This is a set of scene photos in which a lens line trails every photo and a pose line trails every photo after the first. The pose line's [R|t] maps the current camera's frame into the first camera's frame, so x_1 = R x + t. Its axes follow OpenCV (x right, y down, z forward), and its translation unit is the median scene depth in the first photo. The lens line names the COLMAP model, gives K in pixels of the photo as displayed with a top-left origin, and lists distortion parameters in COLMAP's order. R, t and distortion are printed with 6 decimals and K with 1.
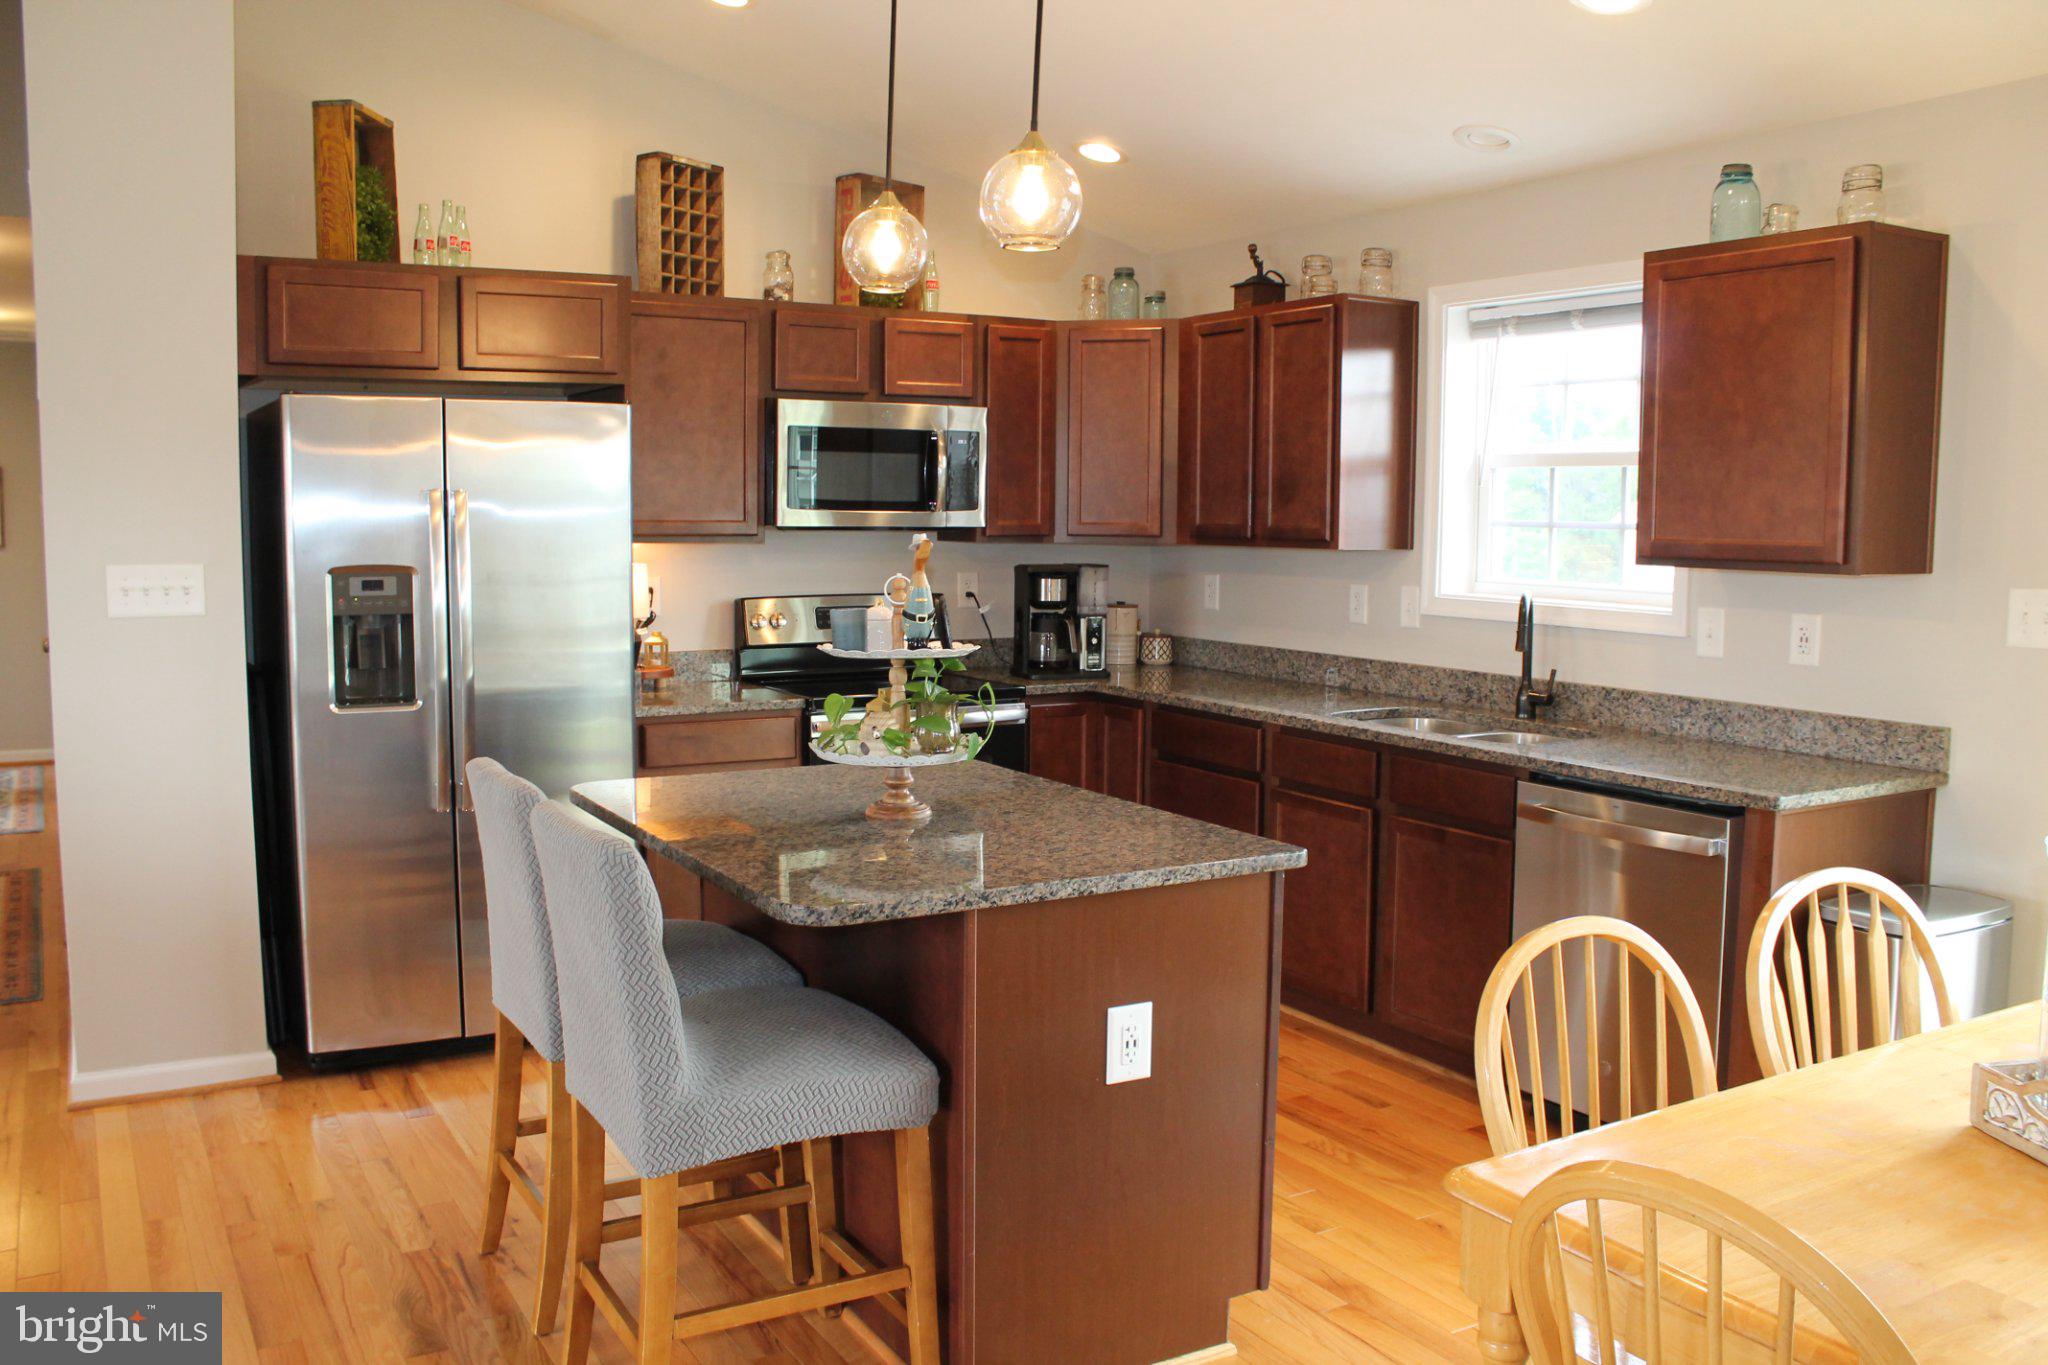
lens RADIAL K [[1707.8, 0, 1046.3], [0, 1707.8, 685.3], [0, 0, 1]] dist [-0.162797, 0.134140]
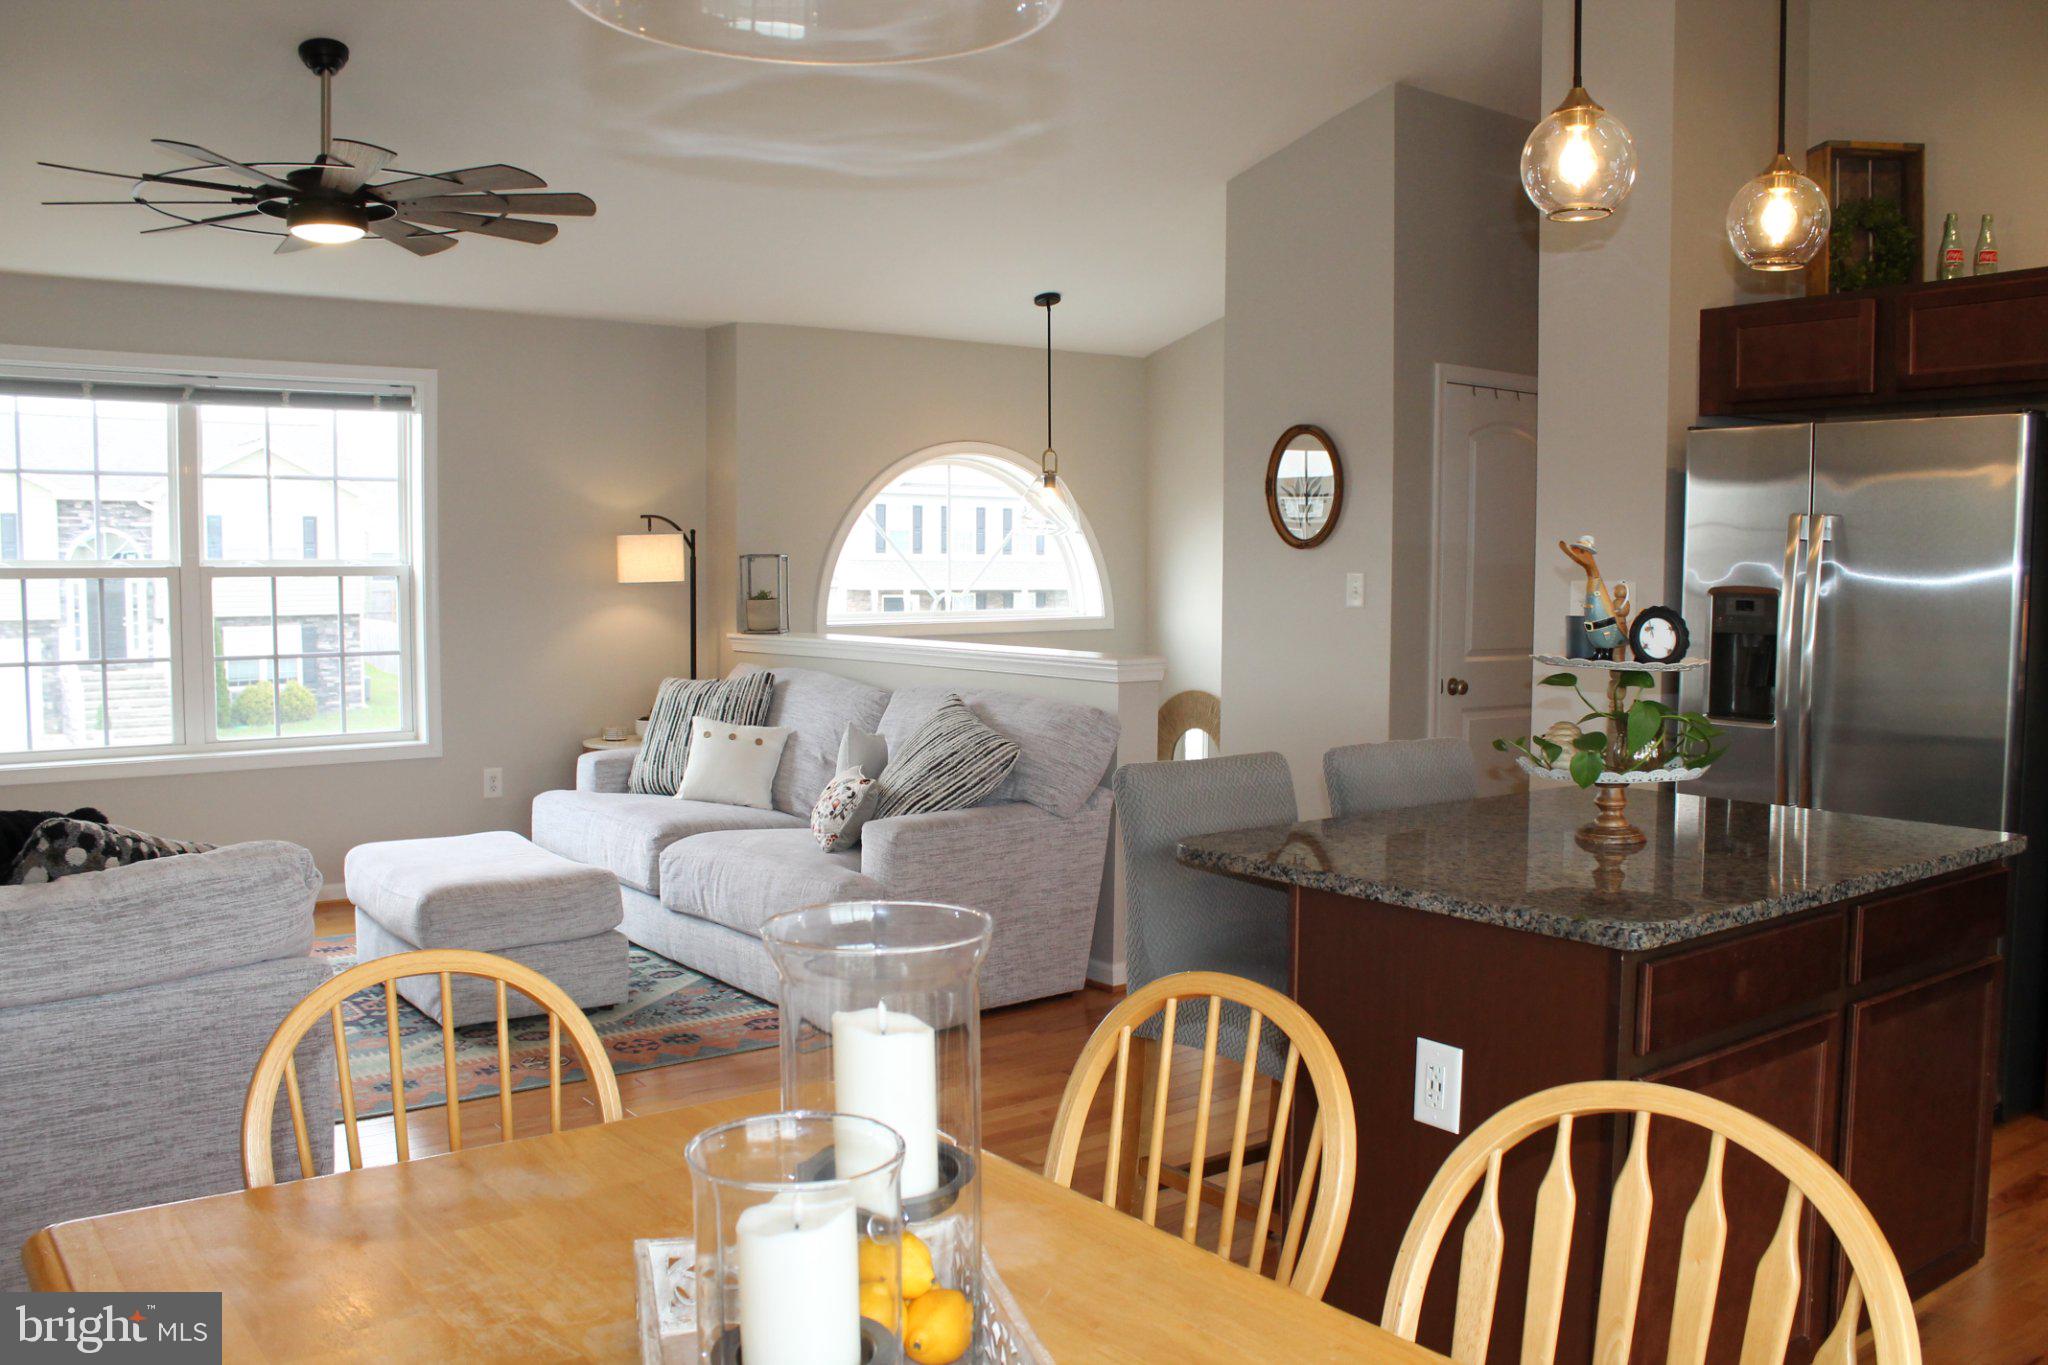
lens RADIAL K [[1707.8, 0, 1019.9], [0, 1707.8, 687.7], [0, 0, 1]] dist [-0.162797, 0.134140]
pose [[0.104302, 0.063503, -0.992516, 0.532371], [-0.105135, 0.993072, 0.052491, -0.013801], [0.988973, 0.098874, 0.110255, 0.388627]]
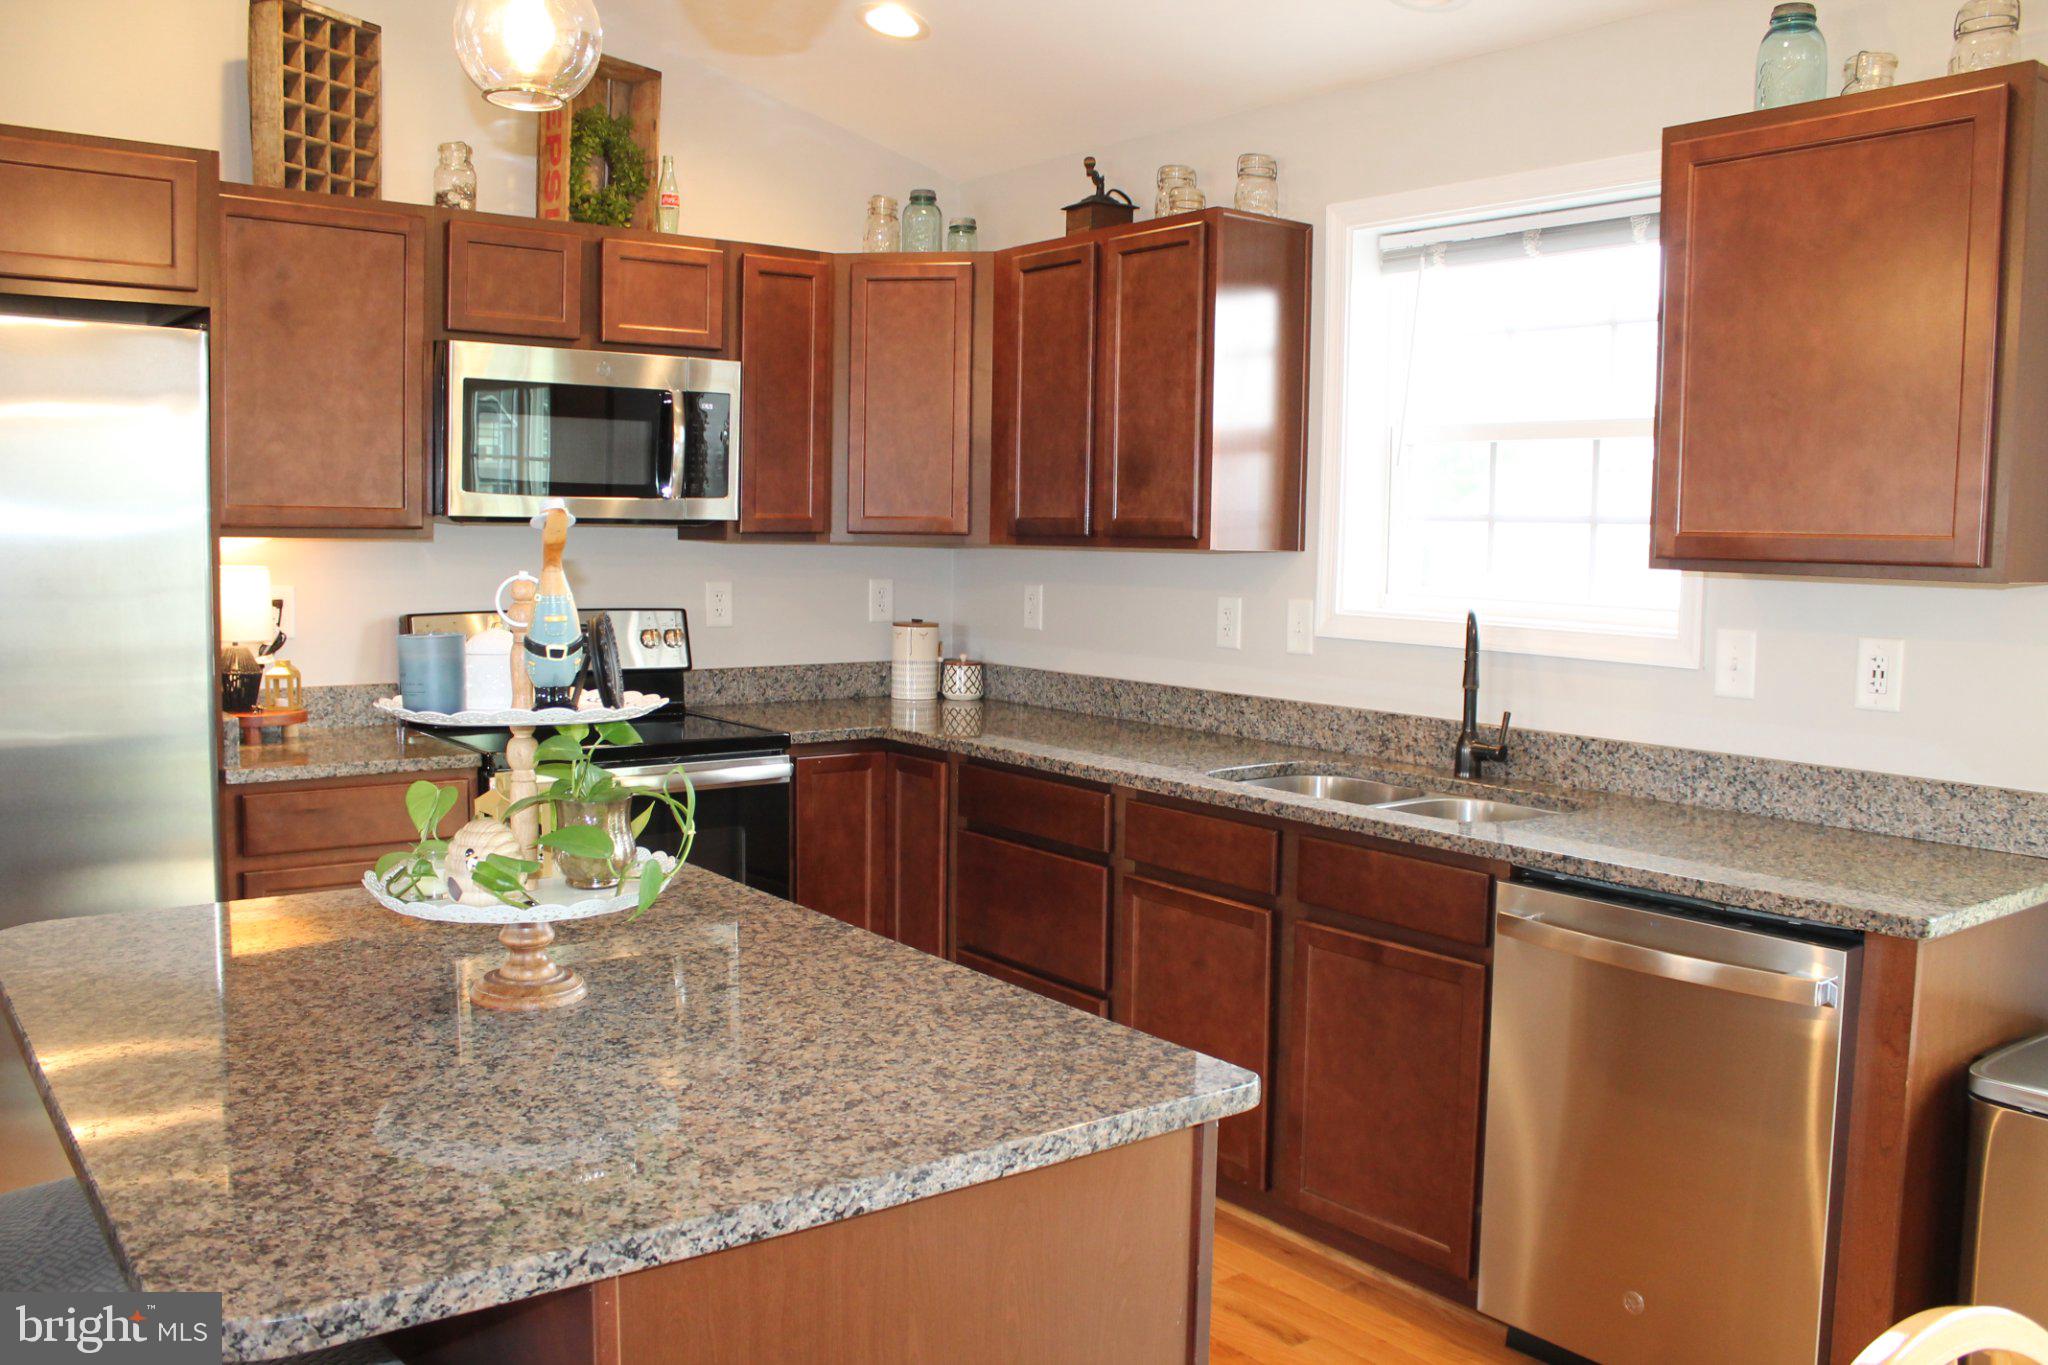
lens RADIAL K [[1707.8, 0, 1042.4], [0, 1707.8, 684.8], [0, 0, 1]] dist [-0.162797, 0.134140]
pose [[0.993223, -0.001970, 0.116205, 0.012867], [0.003060, 0.999953, -0.009208, -0.015076], [-0.116182, 0.009502, 0.993183, 0.287171]]
